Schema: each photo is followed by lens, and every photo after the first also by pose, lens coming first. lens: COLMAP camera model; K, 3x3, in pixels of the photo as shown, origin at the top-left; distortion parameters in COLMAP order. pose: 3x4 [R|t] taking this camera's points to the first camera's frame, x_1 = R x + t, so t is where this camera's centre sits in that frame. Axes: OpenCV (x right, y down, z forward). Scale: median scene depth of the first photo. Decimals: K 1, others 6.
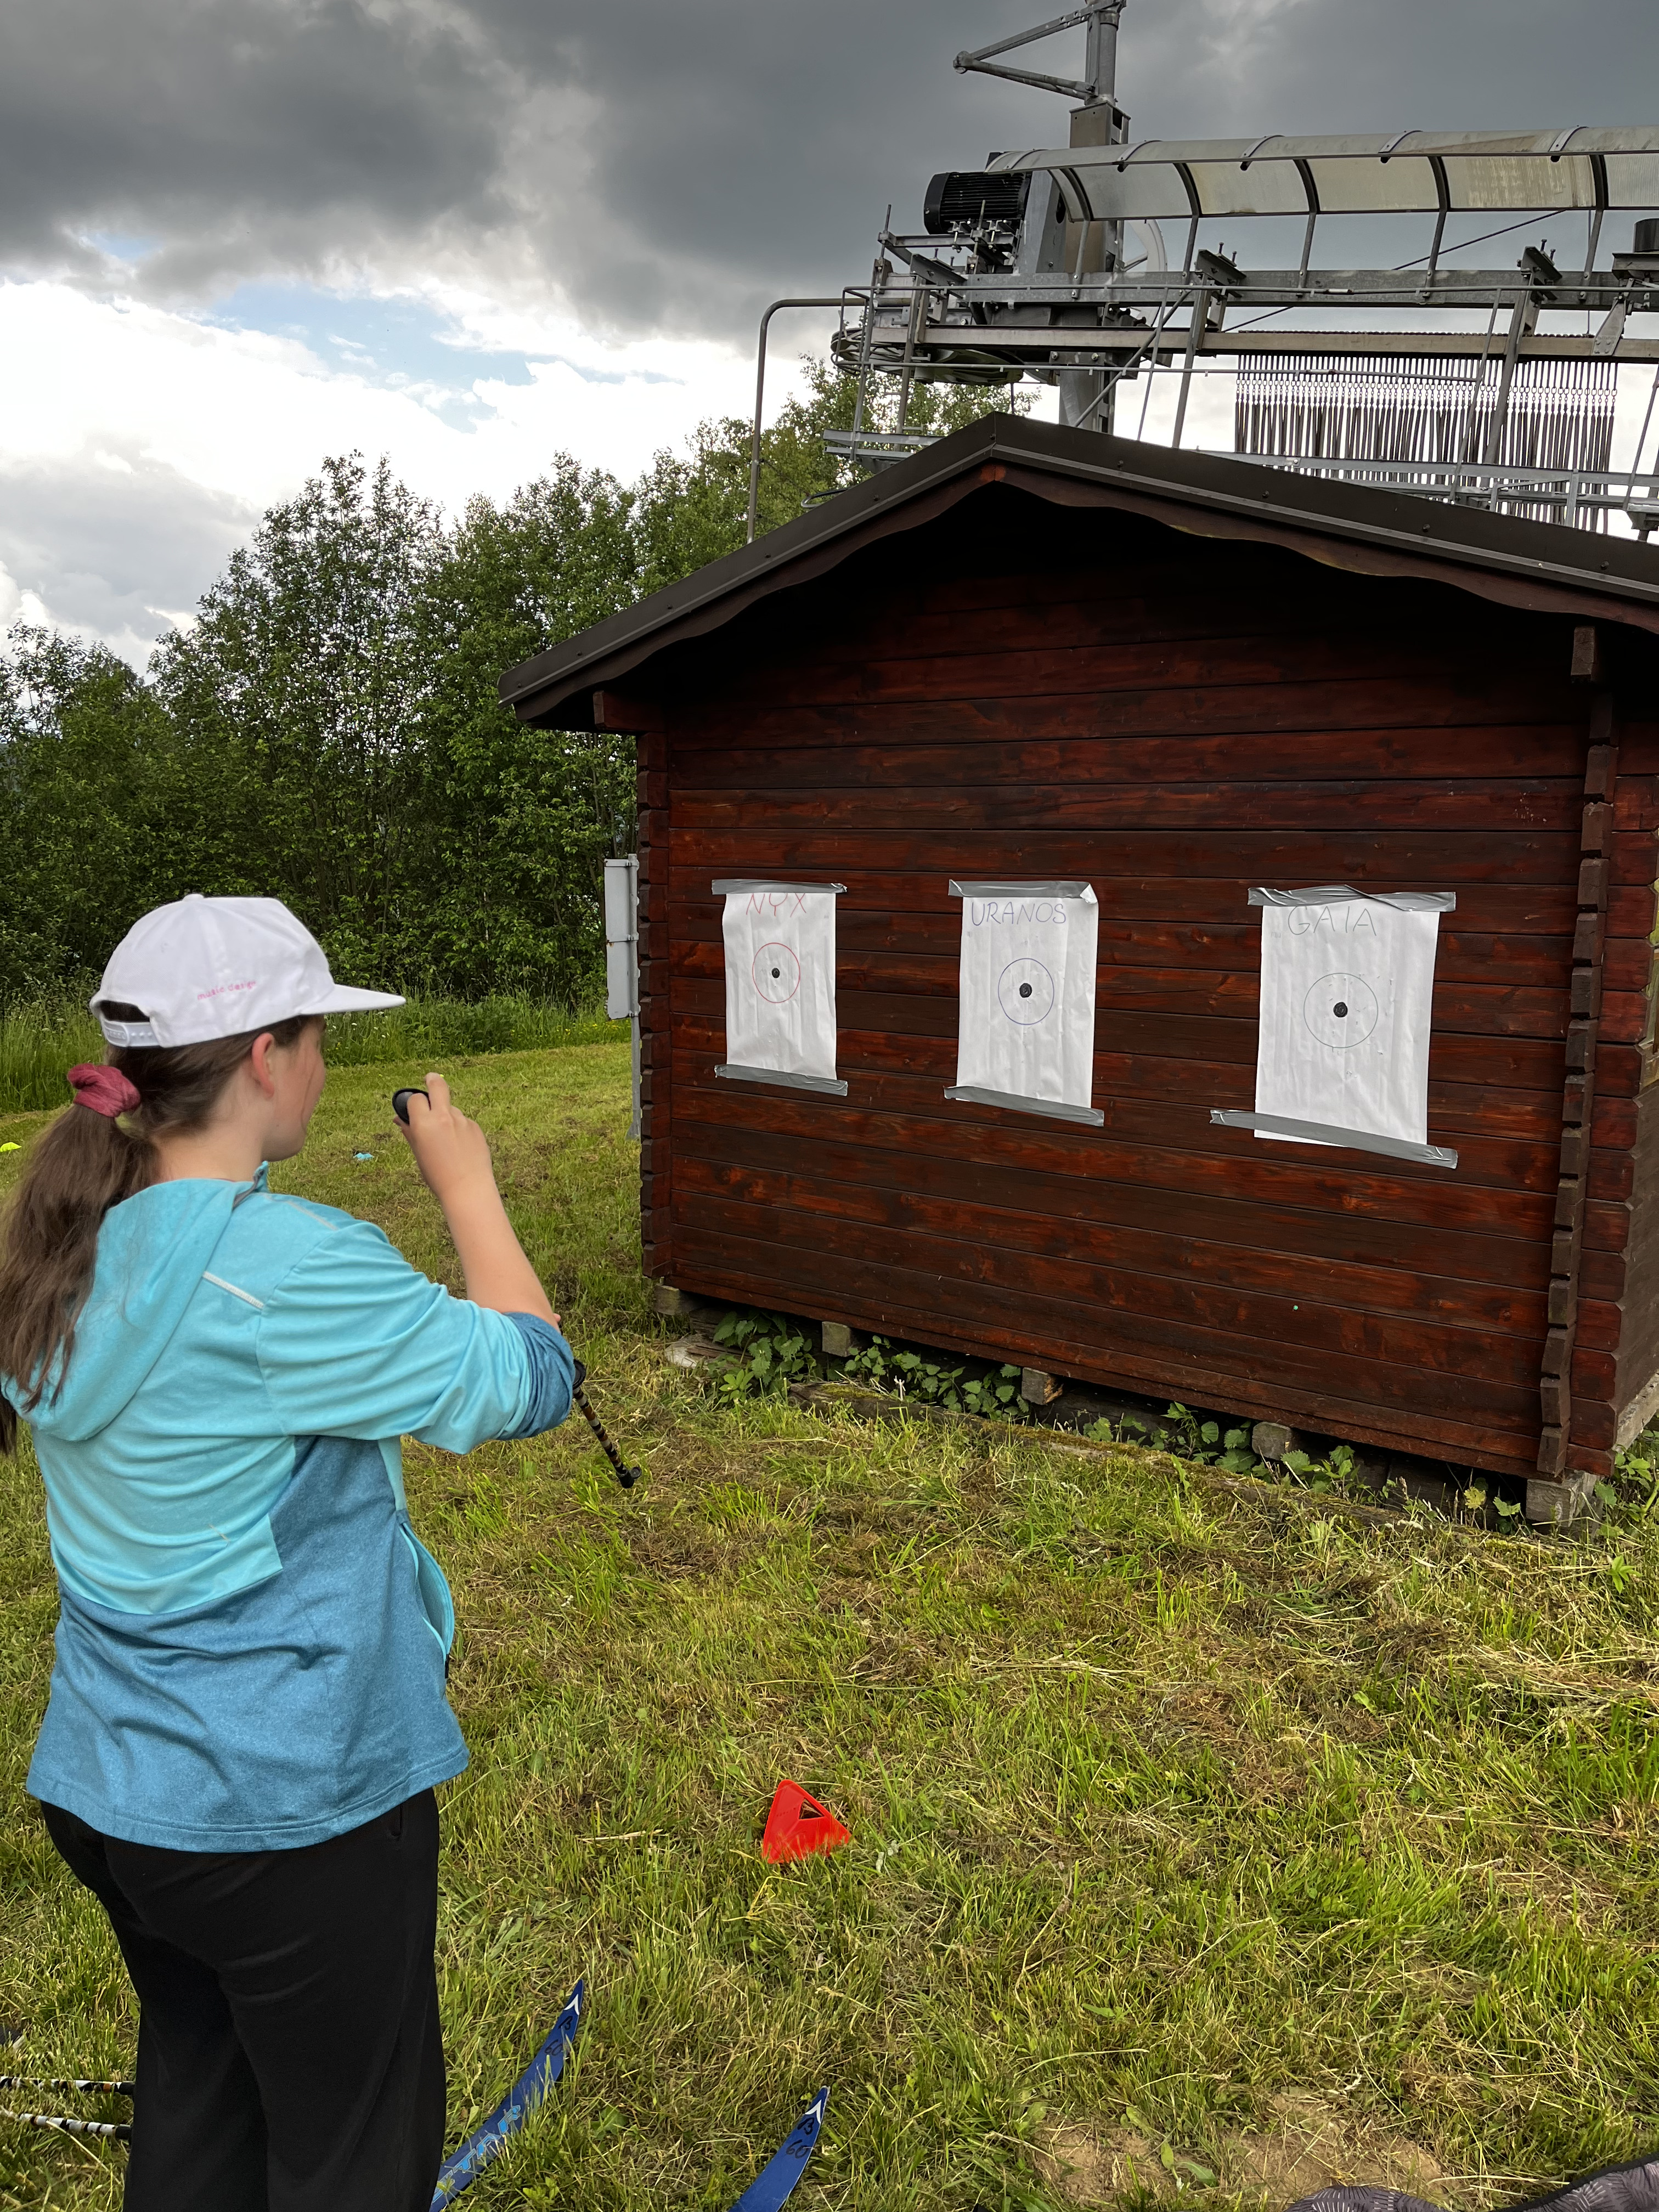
lens RADIAL K [[1664.5, 0, 860.7], [0, 1664.5, 1118.6], [0, 0, 1]] dist [0.069196, -0.105653]
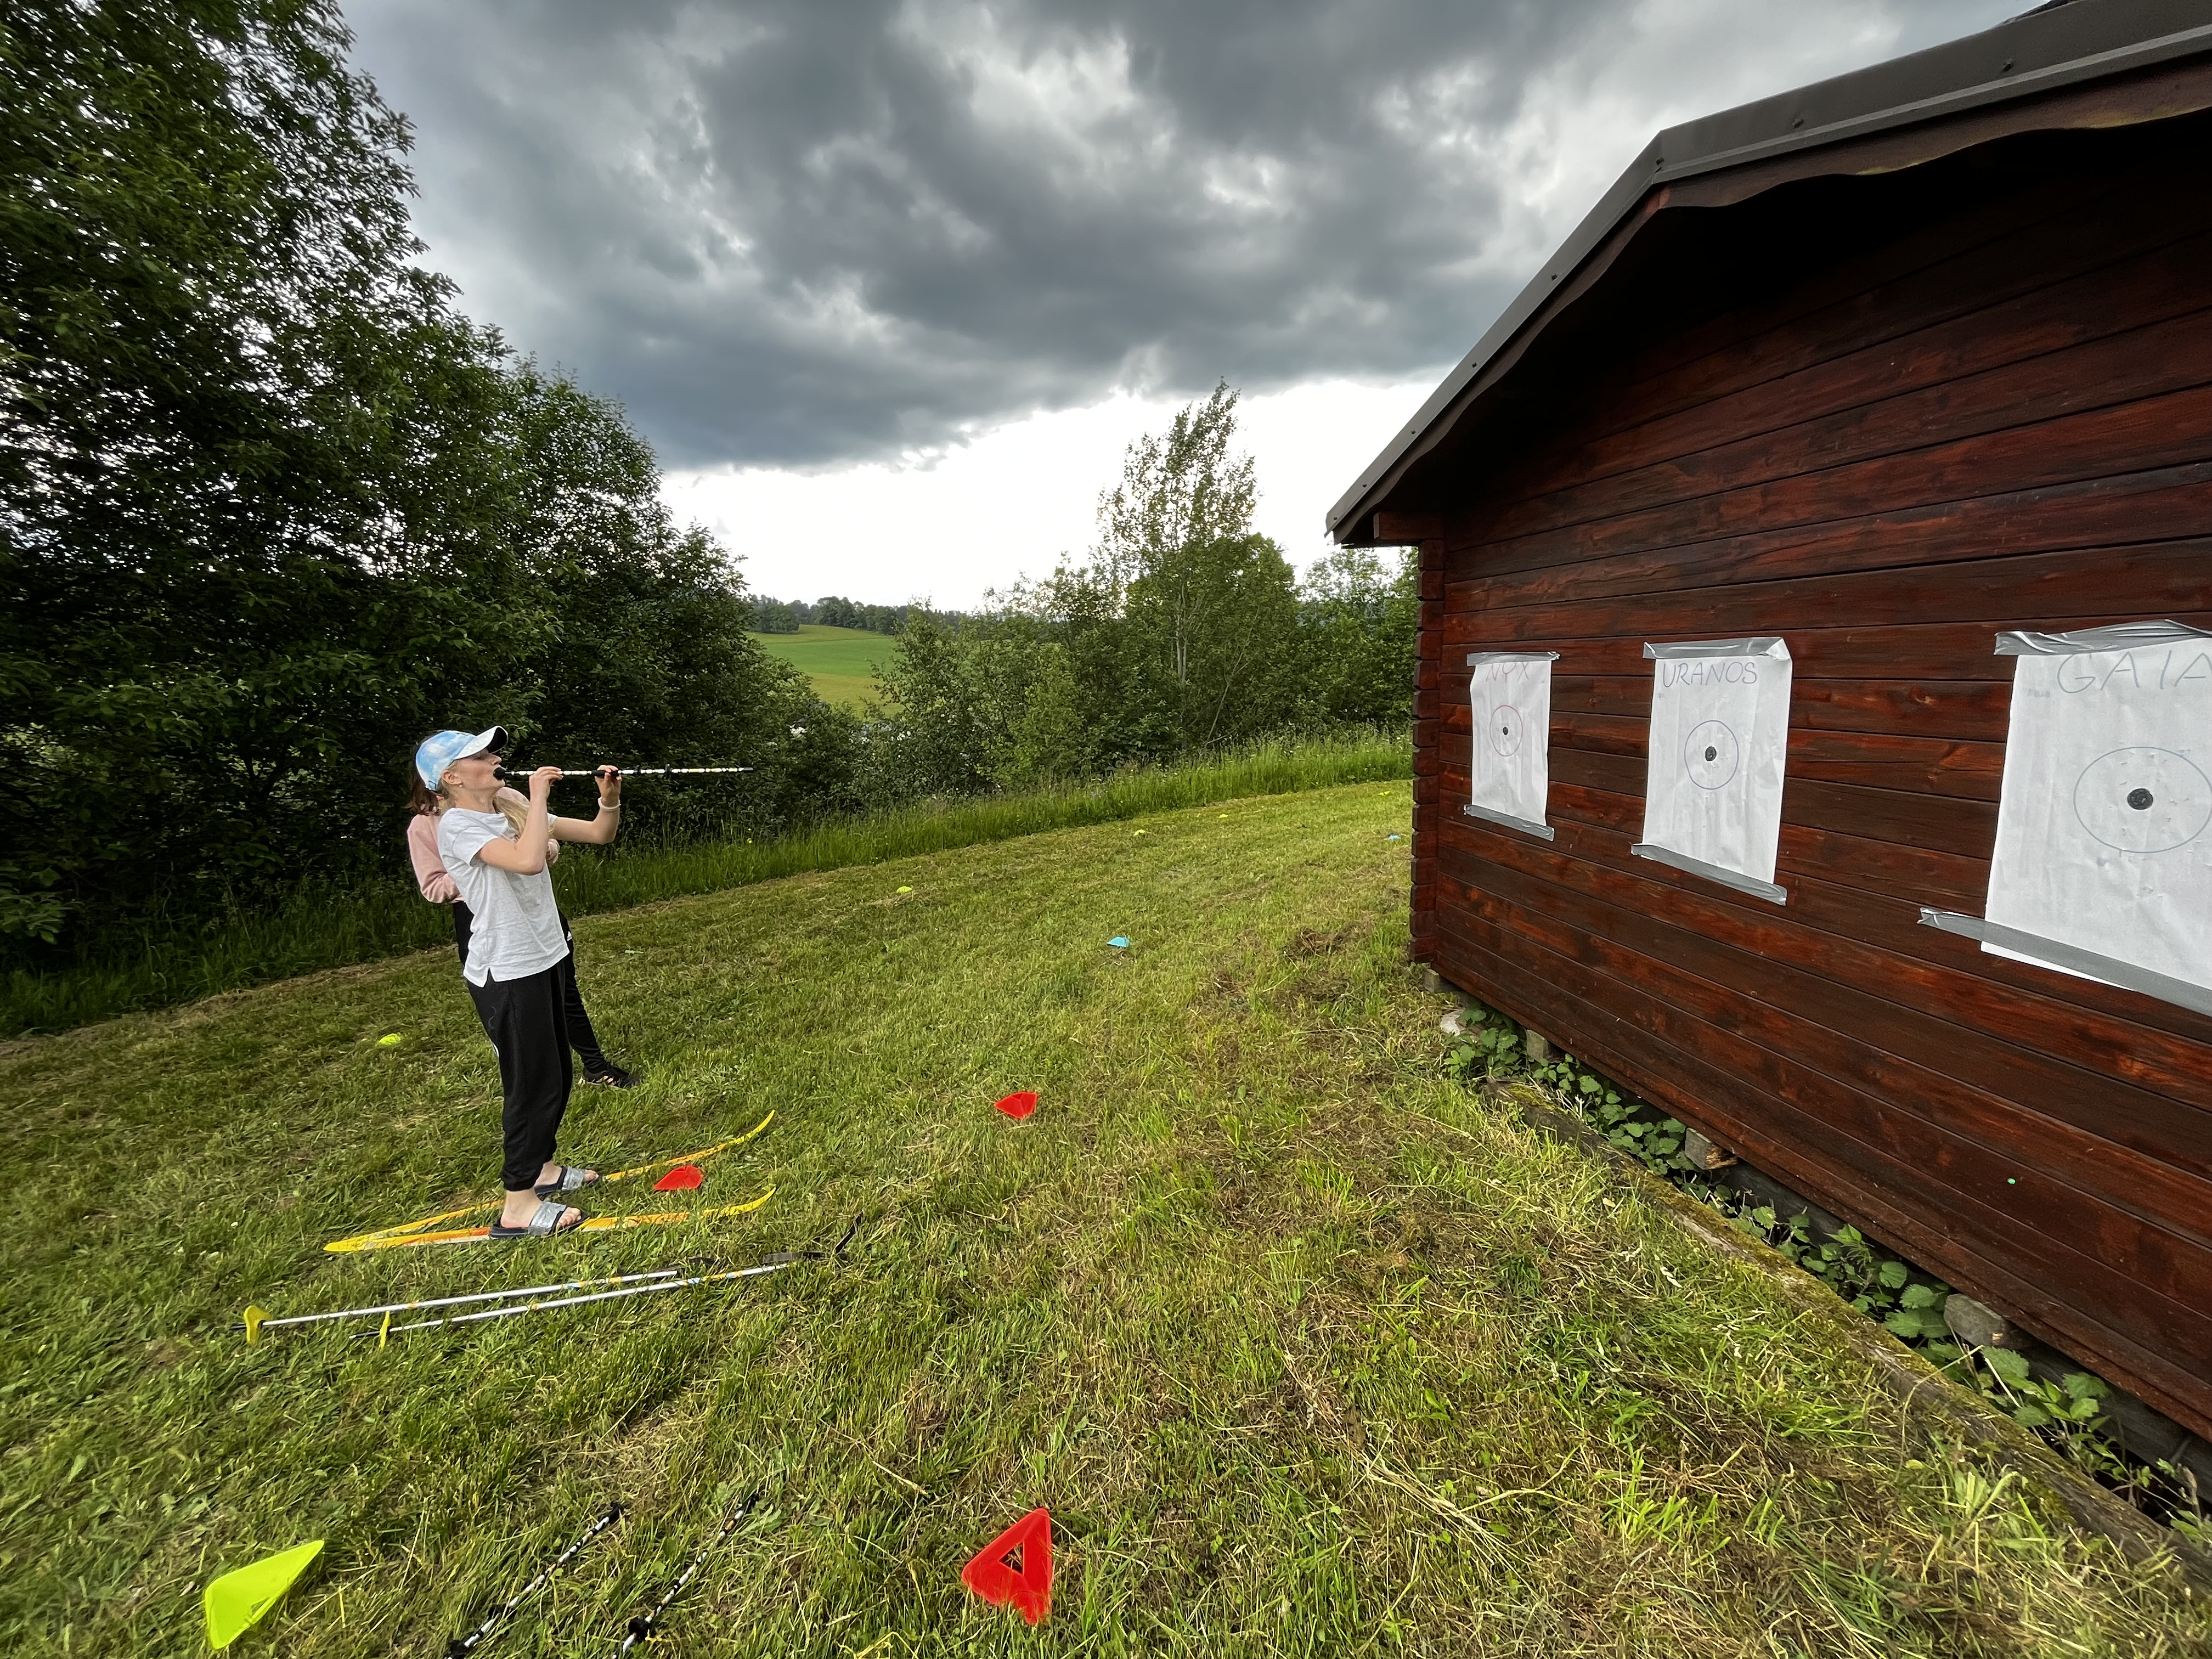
lens RADIAL K [[900.9, 0, 1105.3], [0, 900.9, 835.8], [0, 0, 1]] dist [-0.001973, 0.000482]
pose [[0.722393, 0.091701, -0.685376, 0.210097], [-0.062944, 0.995773, 0.066888, -0.042629], [0.688612, -0.005180, 0.725111, 0.381457]]
